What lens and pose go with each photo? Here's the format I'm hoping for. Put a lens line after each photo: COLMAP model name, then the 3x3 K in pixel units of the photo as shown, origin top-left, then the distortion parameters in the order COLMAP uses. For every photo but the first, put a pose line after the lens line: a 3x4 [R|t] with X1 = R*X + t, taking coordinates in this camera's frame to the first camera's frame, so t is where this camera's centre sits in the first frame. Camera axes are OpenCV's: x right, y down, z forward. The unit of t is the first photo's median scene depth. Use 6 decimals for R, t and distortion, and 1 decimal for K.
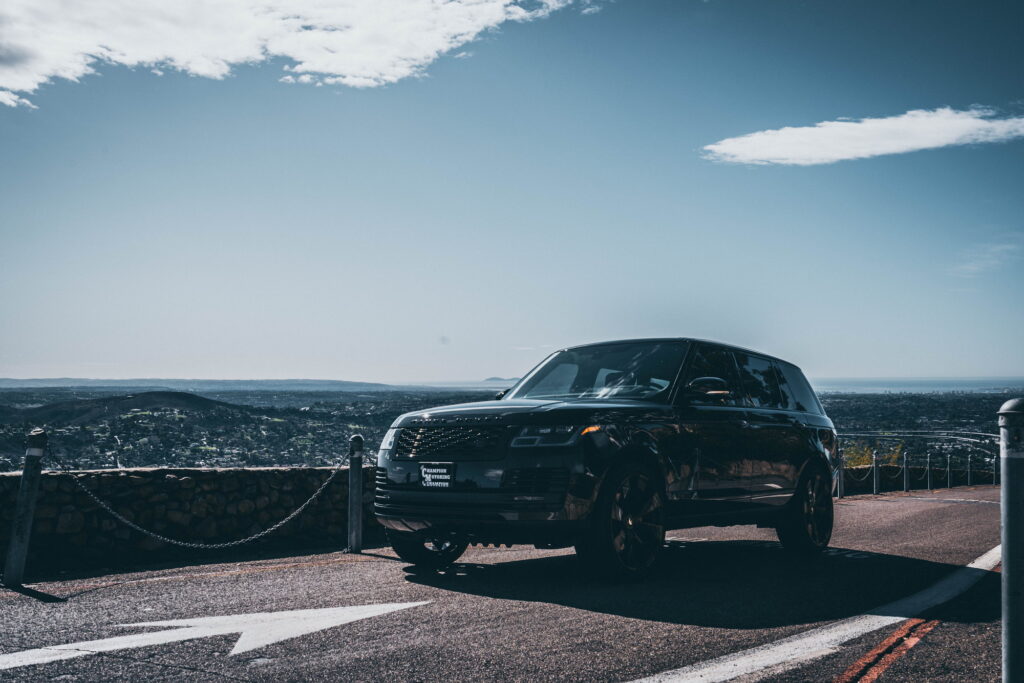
lens RADIAL K [[1007.1, 0, 512.0], [0, 1007.1, 341.5], [0, 0, 1]] dist [0.003516, 0.004584]
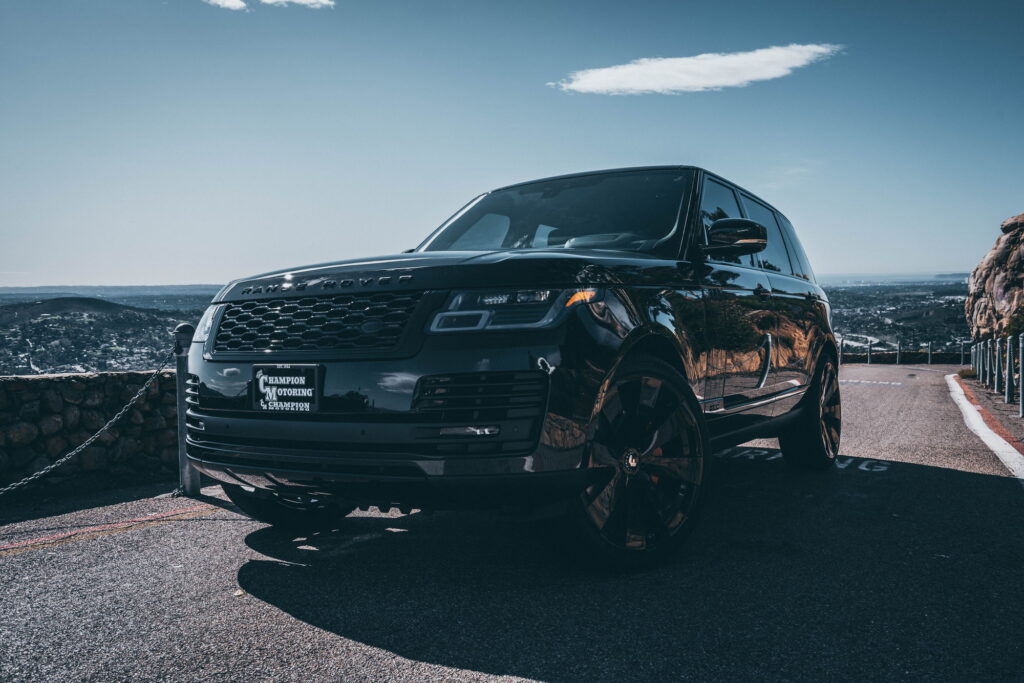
lens RADIAL K [[876.1, 0, 510.3], [0, 876.1, 344.1], [0, 0, 1]] dist [0.012835, 0.004961]
pose [[0.991617, -0.022522, 0.127234, -0.016980], [0.008566, 0.993984, 0.109188, 0.059118], [-0.128928, -0.107183, 0.985845, 0.520533]]
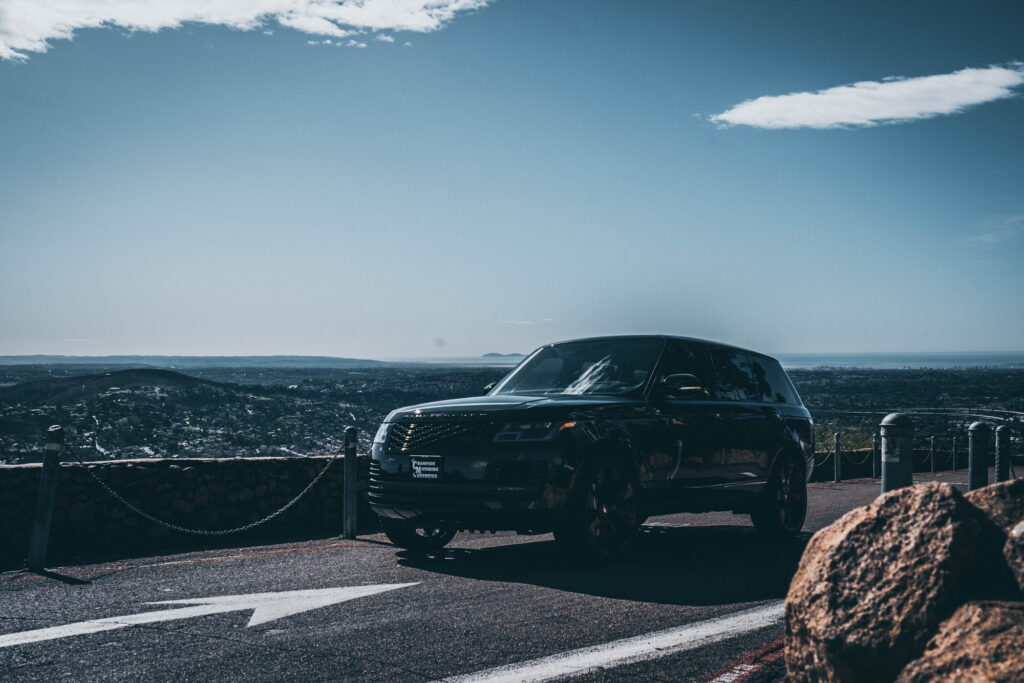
lens RADIAL K [[1063.5, 0, 512.0], [0, 1063.5, 341.5], [0, 0, 1]] dist [0.008387, -0.009960]
pose [[0.999997, -0.002277, 0.000764, 0.016420], [0.002258, 0.999690, 0.024795, -0.029878], [-0.000821, -0.024794, 0.999692, -0.136190]]
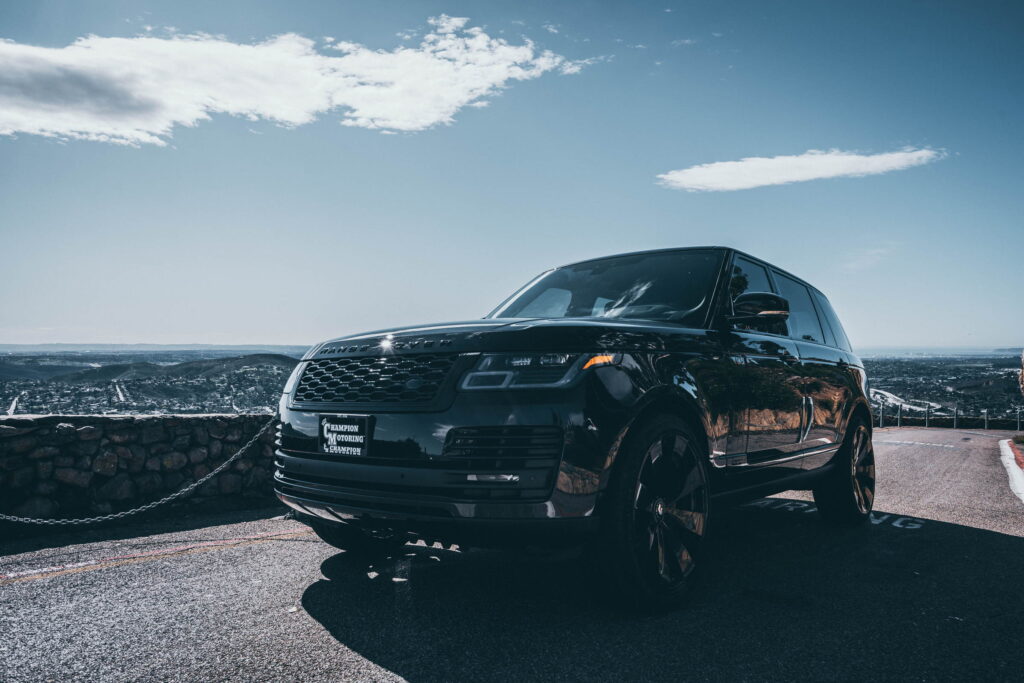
lens RADIAL K [[724.4, 0, 508.8], [0, 724.4, 344.9], [0, 0, 1]] dist [0.010375, -0.000170]
pose [[0.999935, 0.005043, -0.010234, 0.027881], [-0.004679, 0.999365, 0.035316, 0.059791], [0.010406, -0.035266, 0.999324, 0.541288]]
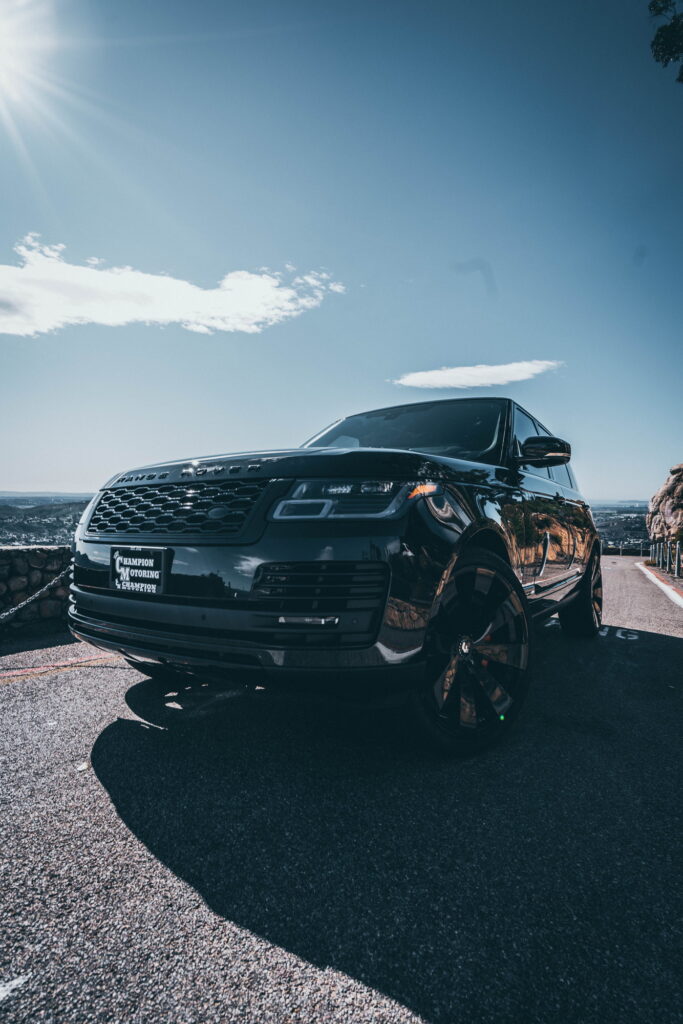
lens RADIAL K [[522.0, 0, 341.5], [0, 522.0, 512.0], [0, 0, 1]] dist [0.012519, 0.000473]
pose [[0.995562, 0.012032, 0.093334, 0.007212], [-0.018258, 0.997643, 0.066145, 0.077731], [-0.092318, -0.067555, 0.993435, 0.683299]]
